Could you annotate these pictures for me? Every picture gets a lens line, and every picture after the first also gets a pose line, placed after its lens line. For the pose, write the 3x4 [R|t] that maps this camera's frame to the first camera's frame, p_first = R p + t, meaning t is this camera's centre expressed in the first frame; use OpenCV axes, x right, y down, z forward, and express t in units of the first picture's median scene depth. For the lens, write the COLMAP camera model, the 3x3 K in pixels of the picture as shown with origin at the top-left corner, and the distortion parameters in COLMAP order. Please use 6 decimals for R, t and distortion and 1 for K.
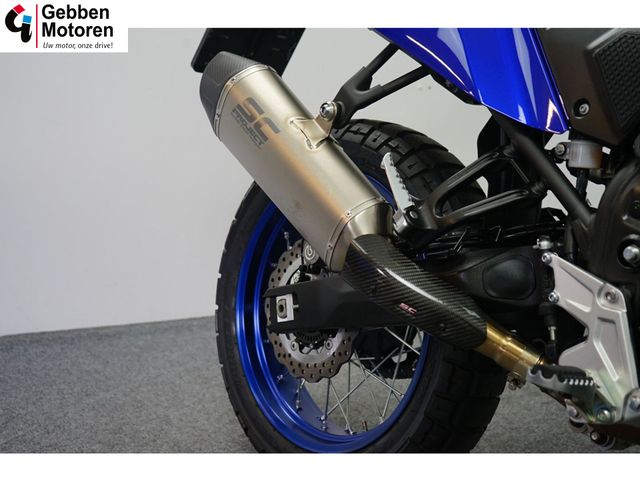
lens RADIAL K [[969.9, 0, 322.9], [0, 969.9, 240.4], [0, 0, 1]] dist [-0.017741, 0.000000]
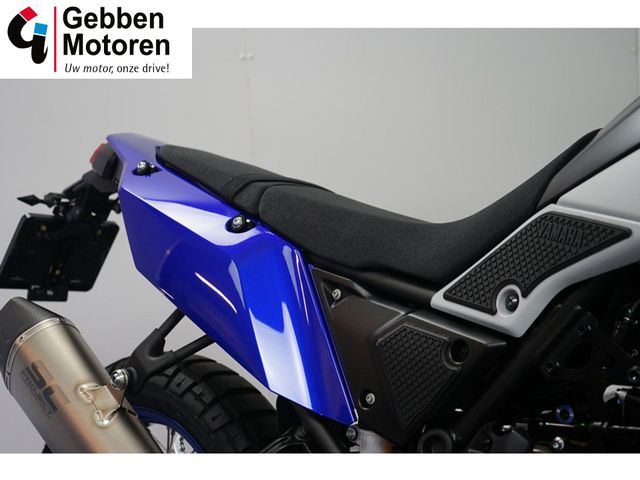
lens RADIAL K [[969.9, 0, 325.3], [0, 969.9, 235.8], [0, 0, 1]] dist [-0.017741, 0.000000]
pose [[0.991160, -0.045723, 0.124542, 0.096756], [0.053527, 0.996759, -0.060053, -0.212152], [-0.121393, 0.066188, 0.990395, 0.025668]]
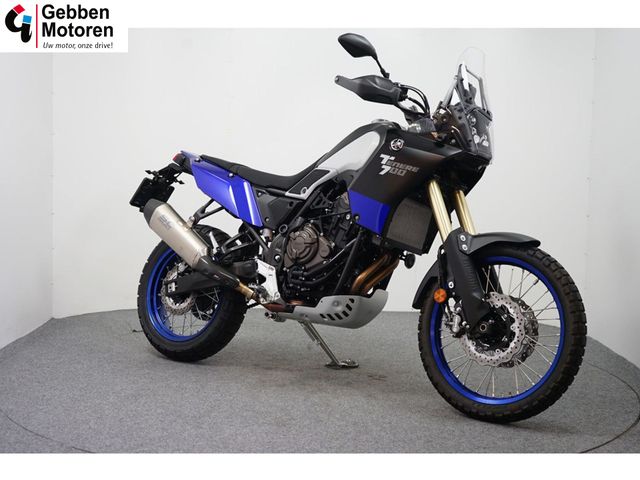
lens RADIAL K [[959.0, 0, 319.3], [0, 959.0, 238.9], [0, 0, 1]] dist [-0.003738, 0.000000]
pose [[0.974464, 0.035464, 0.221728, -0.285025], [-0.002057, 0.988818, -0.149112, 0.403438], [-0.224536, 0.144848, 0.963640, -2.140196]]
